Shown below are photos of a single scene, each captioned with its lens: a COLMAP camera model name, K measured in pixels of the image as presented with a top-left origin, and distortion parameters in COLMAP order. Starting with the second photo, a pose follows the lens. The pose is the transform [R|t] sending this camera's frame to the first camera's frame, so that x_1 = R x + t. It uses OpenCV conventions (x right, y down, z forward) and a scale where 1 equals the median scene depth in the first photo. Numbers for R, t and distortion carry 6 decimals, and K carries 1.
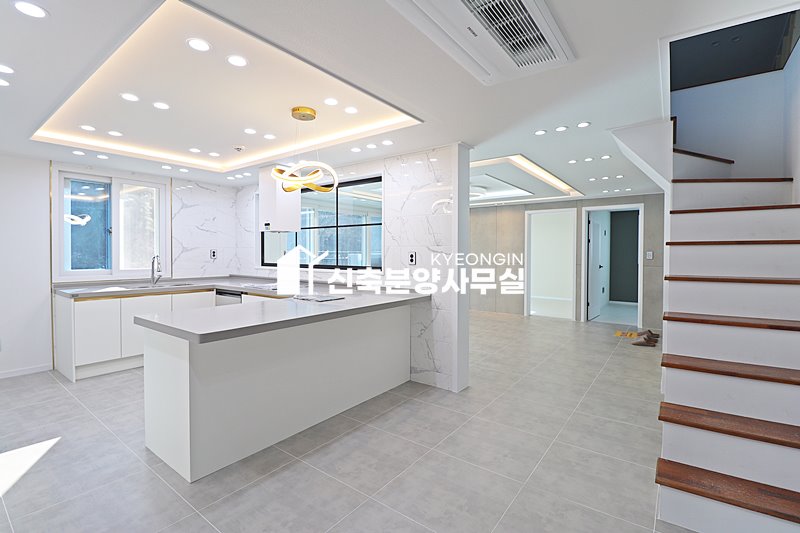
lens RADIAL K [[369.1, 0, 401.2], [0, 369.1, 259.5], [0, 0, 1]] dist [0.001564, -0.013155]
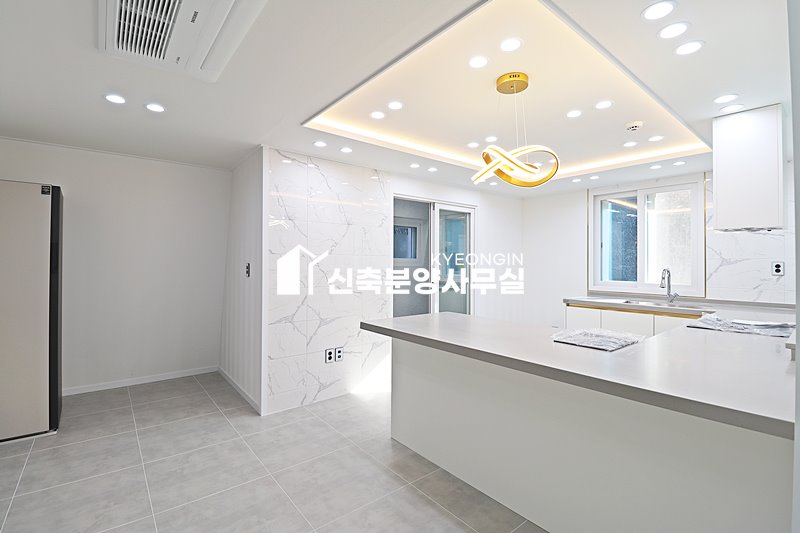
lens RADIAL K [[369.1, 0, 401.2], [0, 369.1, 259.5], [0, 0, 1]] dist [0.001564, -0.013155]
pose [[-0.242384, -0.017616, -0.970021, 0.517103], [-0.028644, 0.999529, -0.010995, -0.008913], [0.969758, 0.025120, -0.242774, 0.976978]]
